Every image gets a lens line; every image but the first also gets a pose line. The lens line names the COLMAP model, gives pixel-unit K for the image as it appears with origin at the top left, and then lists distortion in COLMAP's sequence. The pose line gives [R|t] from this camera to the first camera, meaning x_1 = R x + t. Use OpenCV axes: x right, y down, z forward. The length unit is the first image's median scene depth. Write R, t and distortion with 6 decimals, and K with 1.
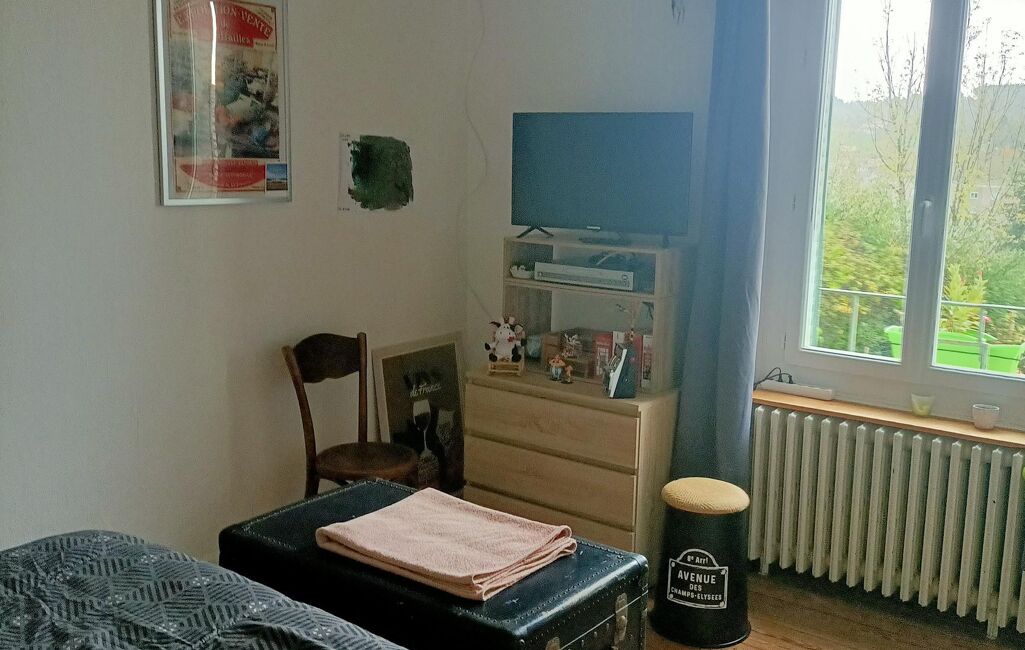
lens RADIAL K [[1014.2, 0, 496.8], [0, 1014.2, 337.5], [0, 0, 1]] dist [0.057457, 0.000000]
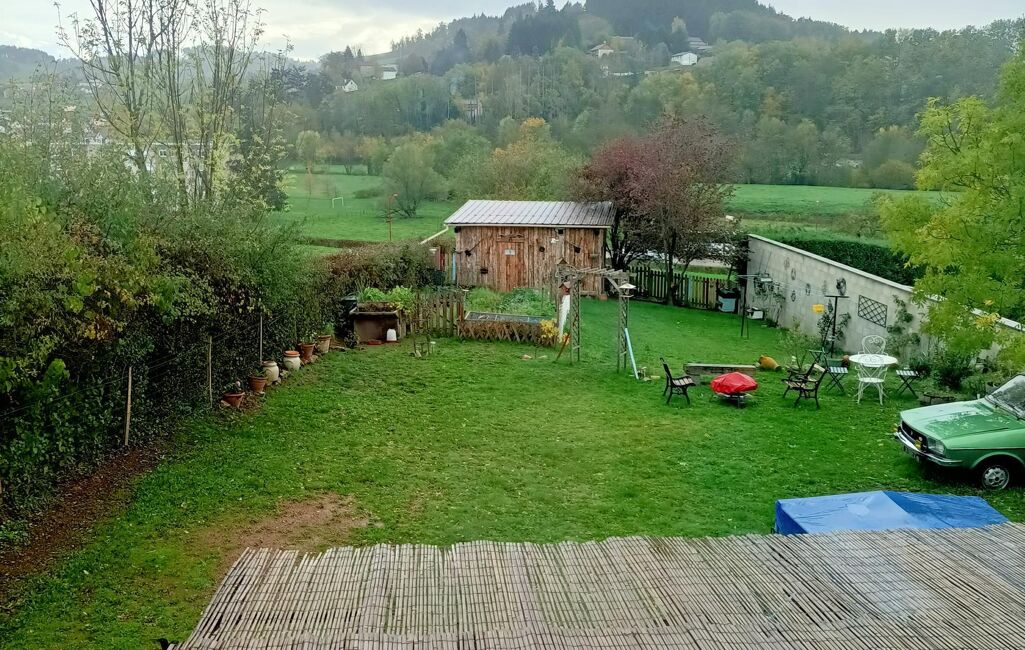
lens RADIAL K [[1014.2, 0, 497.0], [0, 1014.2, 312.4], [0, 0, 1]] dist [0.057457, 0.000000]
pose [[0.759180, -0.142066, 0.635187, 0.342057], [0.132789, 0.989170, 0.062527, -0.165037], [-0.637191, 0.036876, 0.769823, 0.893444]]
